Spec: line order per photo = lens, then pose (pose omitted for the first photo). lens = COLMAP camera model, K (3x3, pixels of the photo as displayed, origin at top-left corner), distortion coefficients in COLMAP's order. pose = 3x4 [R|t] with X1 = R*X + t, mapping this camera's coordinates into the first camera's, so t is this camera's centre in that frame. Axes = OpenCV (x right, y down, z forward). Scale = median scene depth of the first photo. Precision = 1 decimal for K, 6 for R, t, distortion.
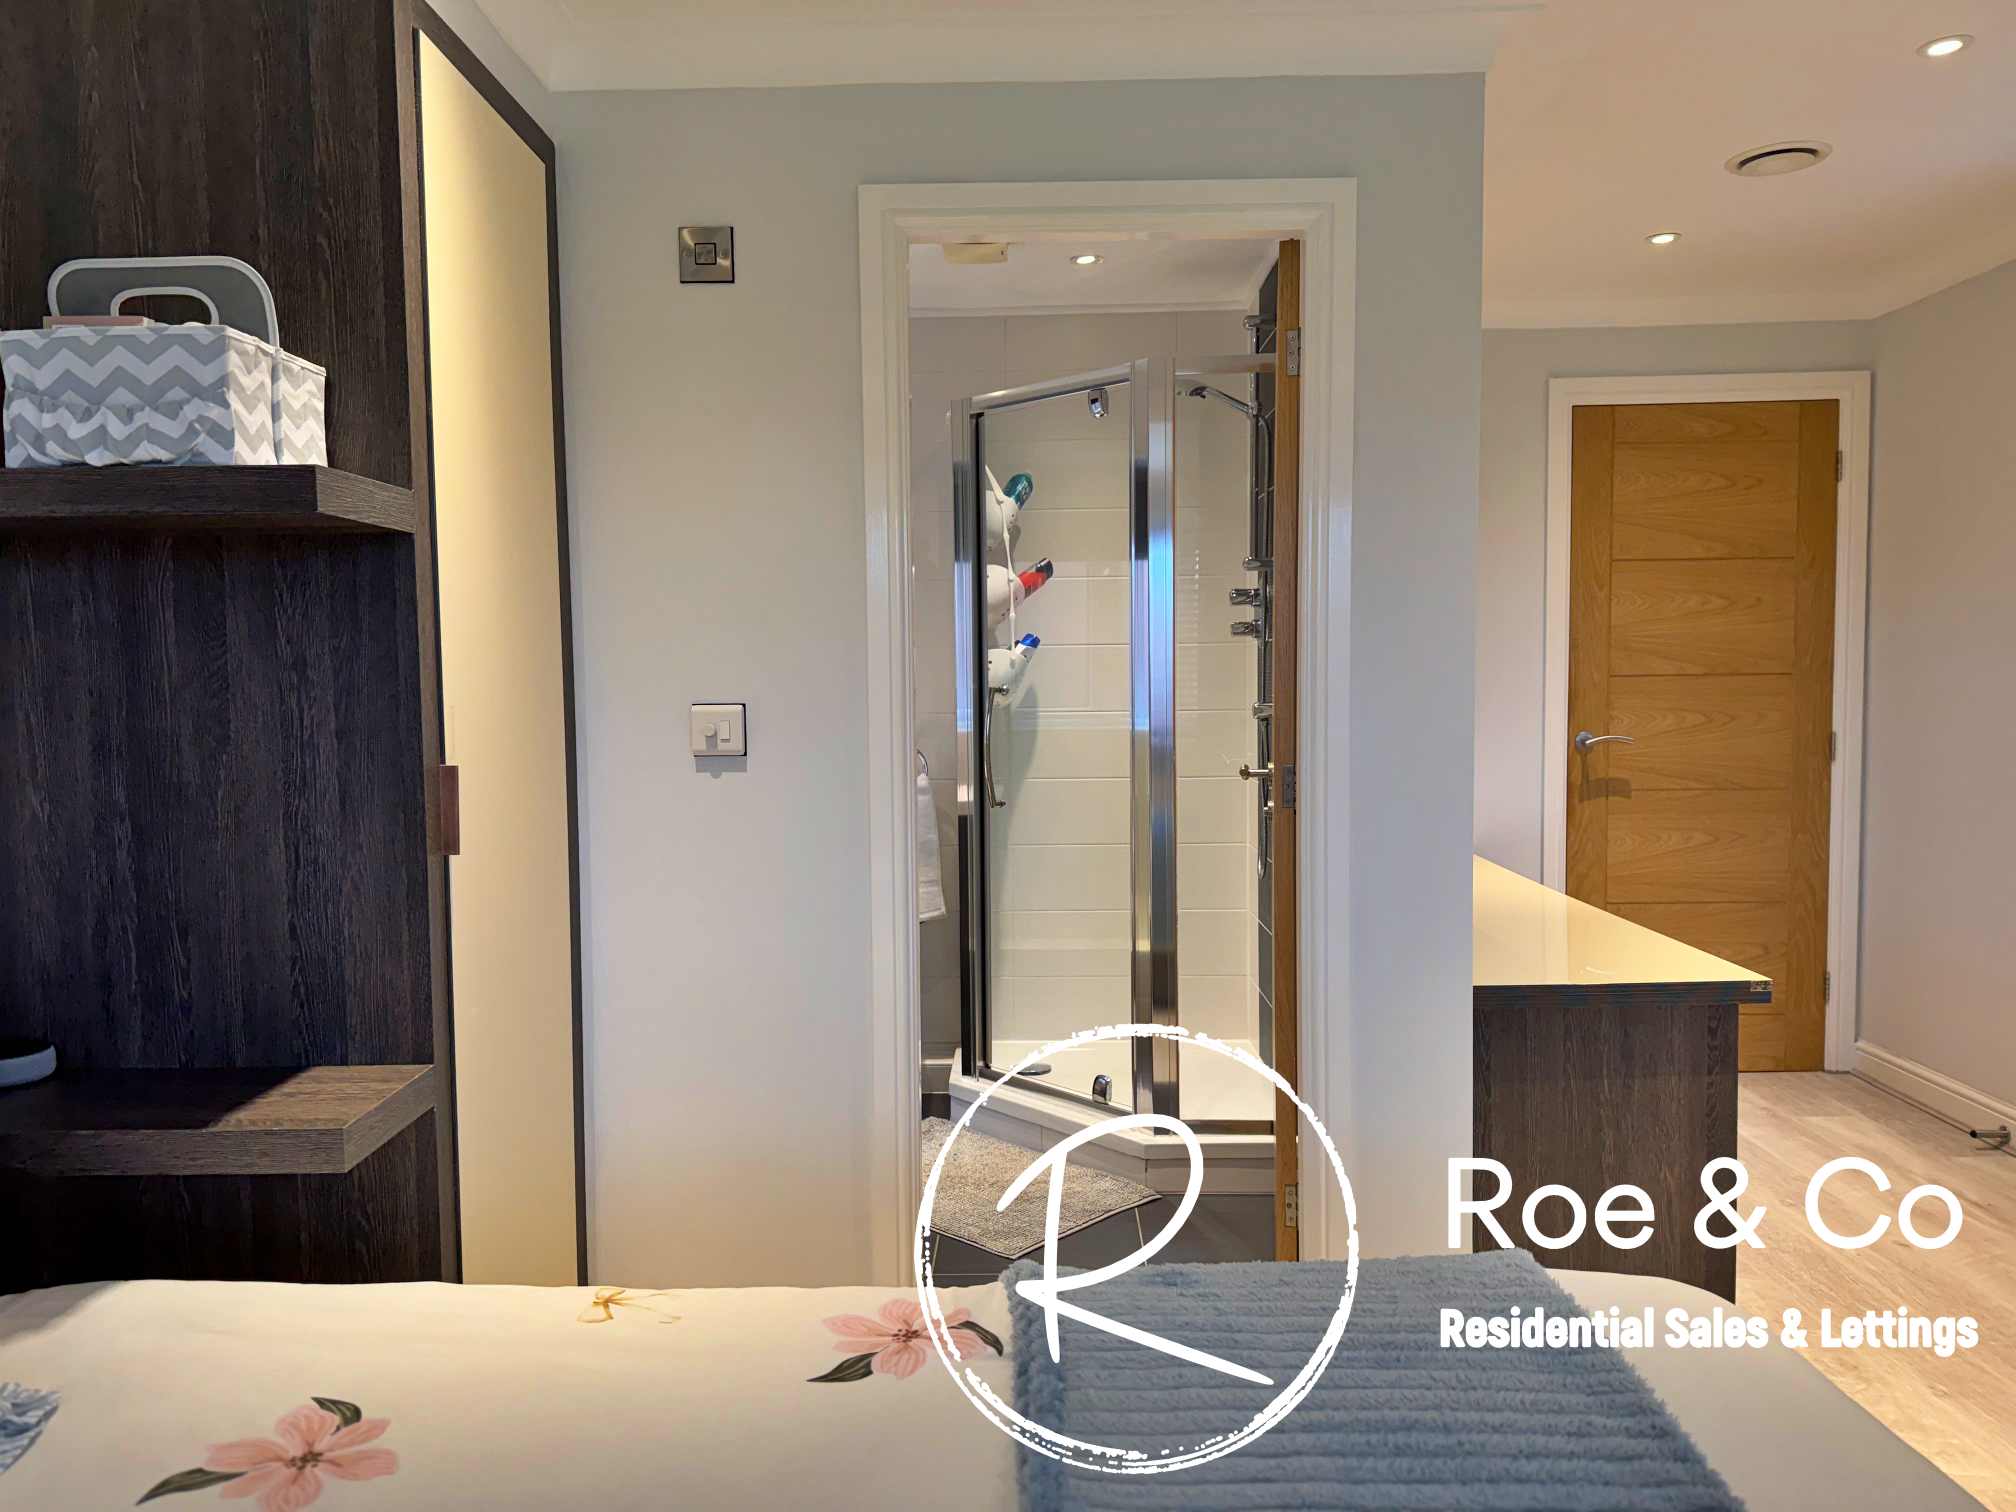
lens RADIAL K [[1426.0, 0, 1008.0], [0, 1426.0, 756.0], [0, 0, 1]] dist [-0.001676, 0.000979]
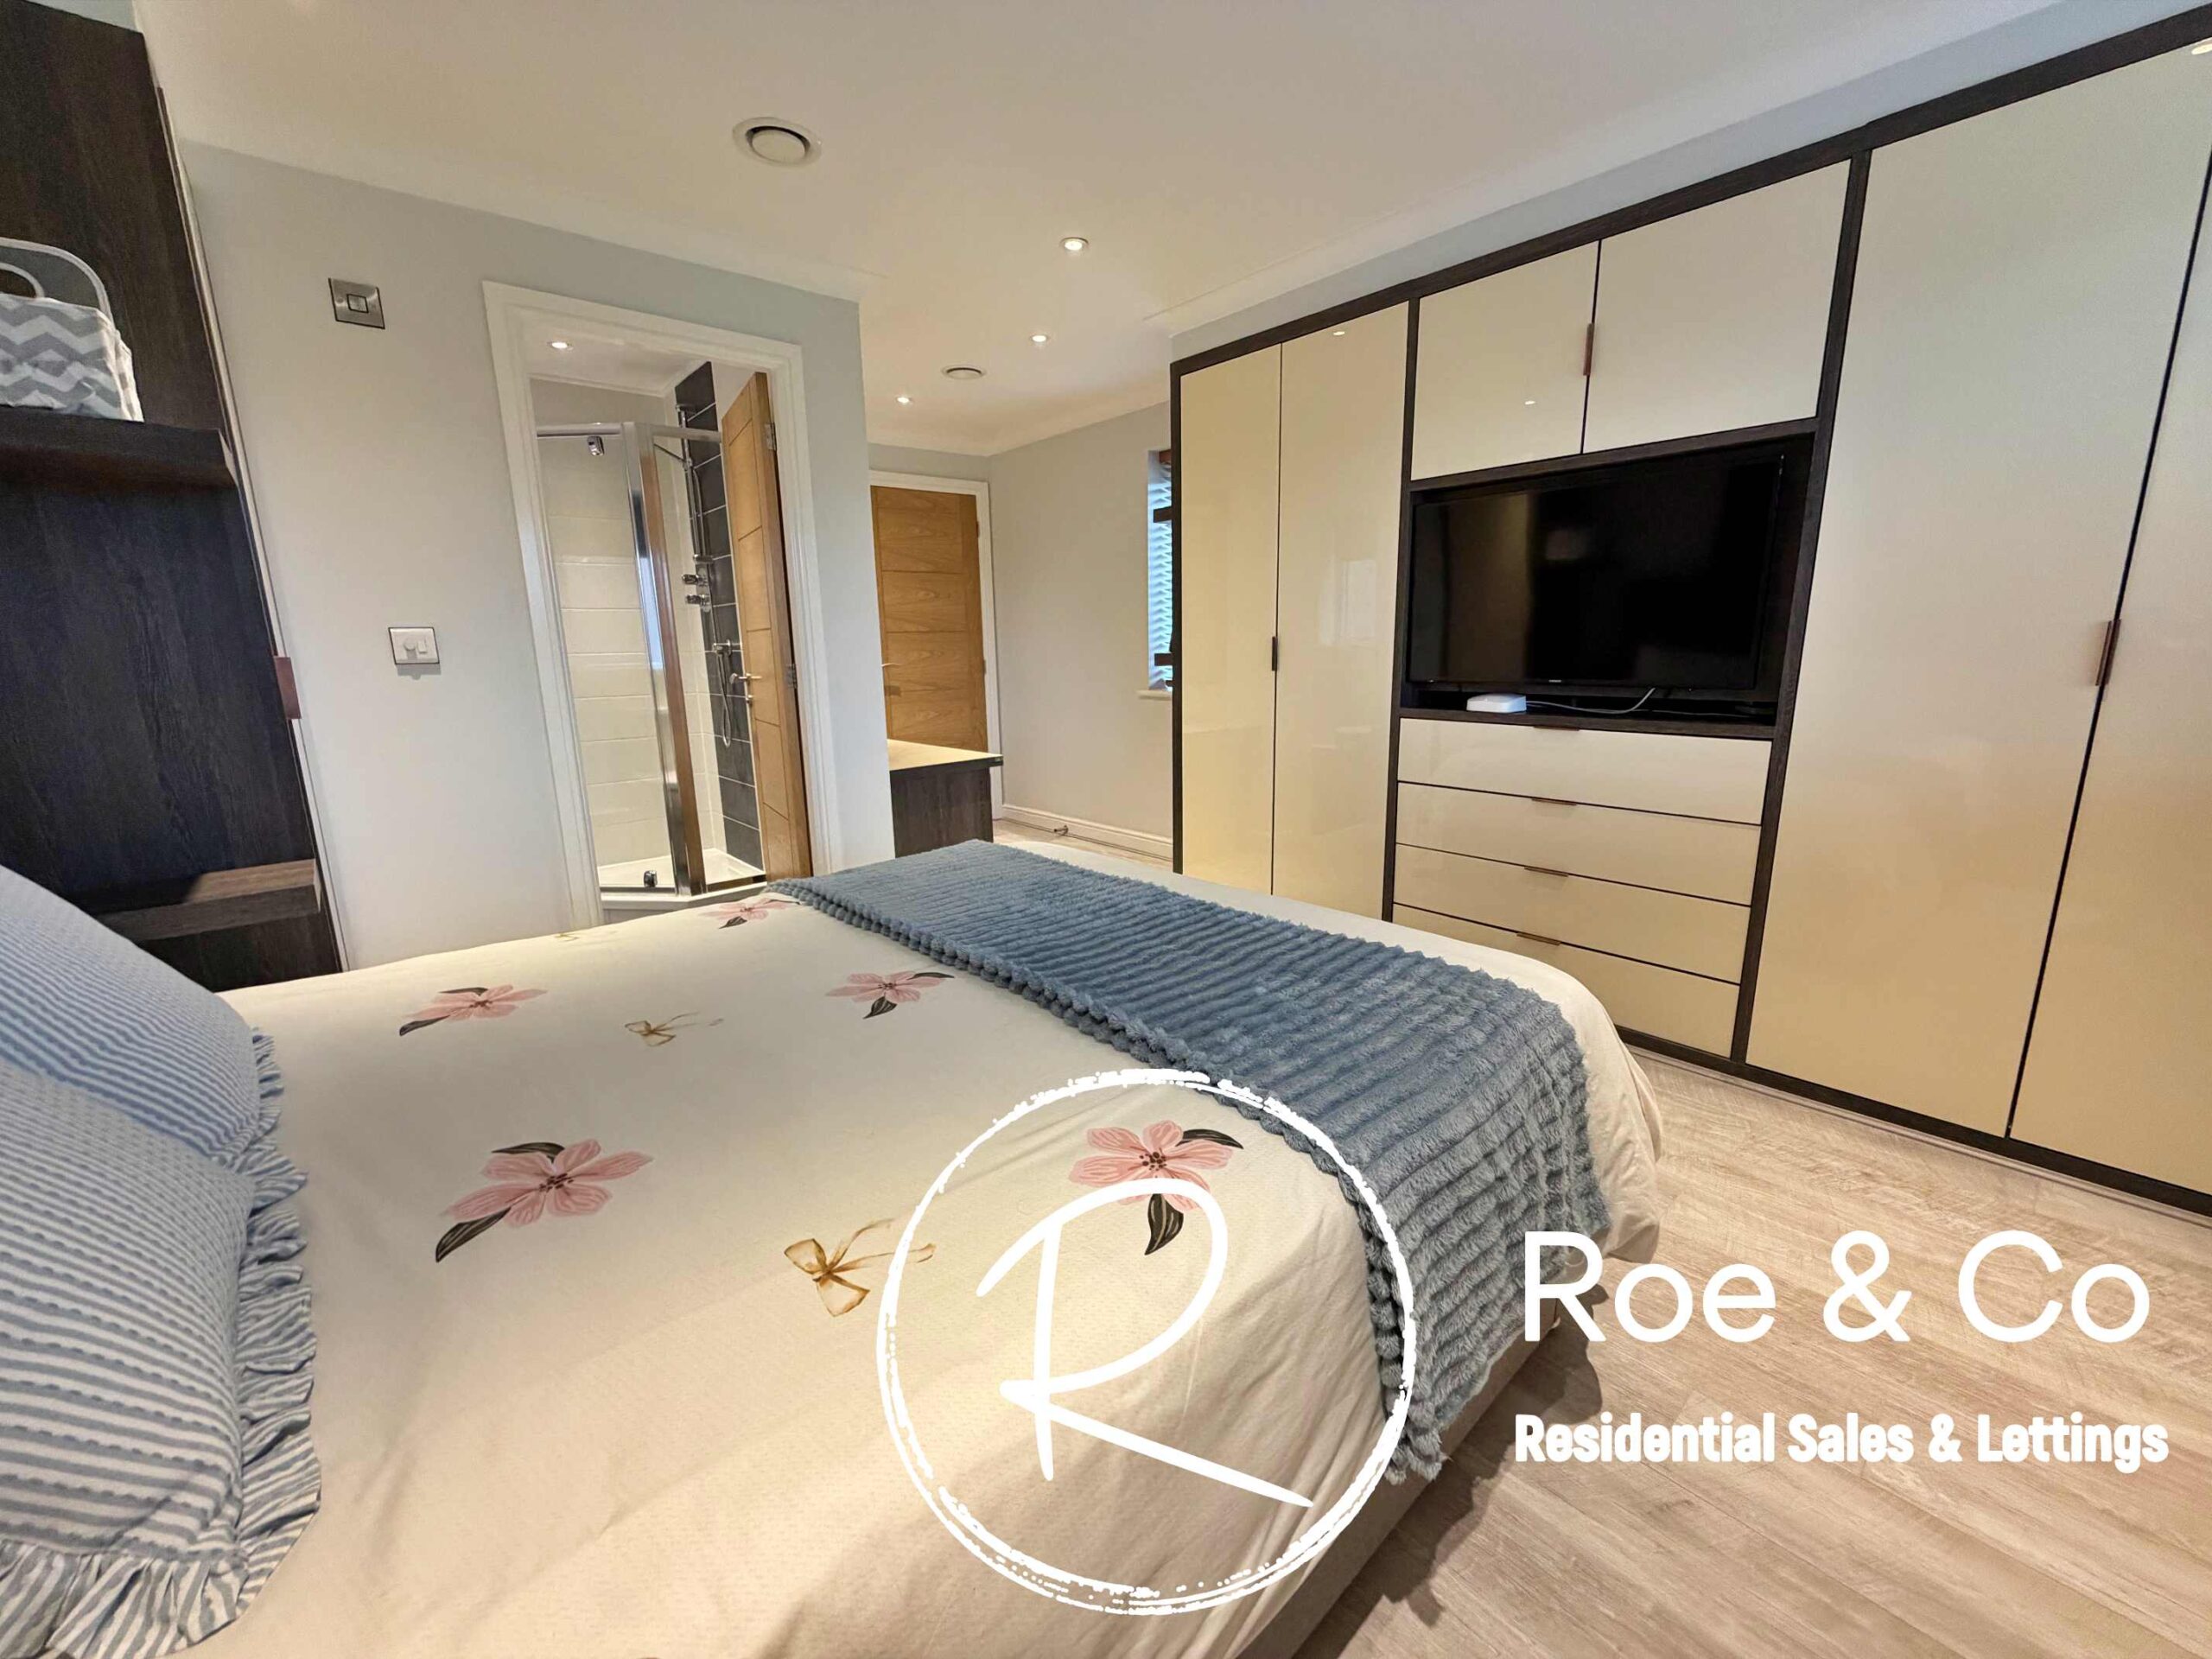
lens RADIAL K [[880.2, 0, 1098.3], [0, 880.2, 825.3], [0, 0, 1]] dist [0.000812, -0.000307]
pose [[0.749947, -0.136910, 0.647175, -0.292958], [0.050602, 0.987354, 0.150237, 0.064982], [-0.659560, -0.079922, 0.747391, -0.179197]]
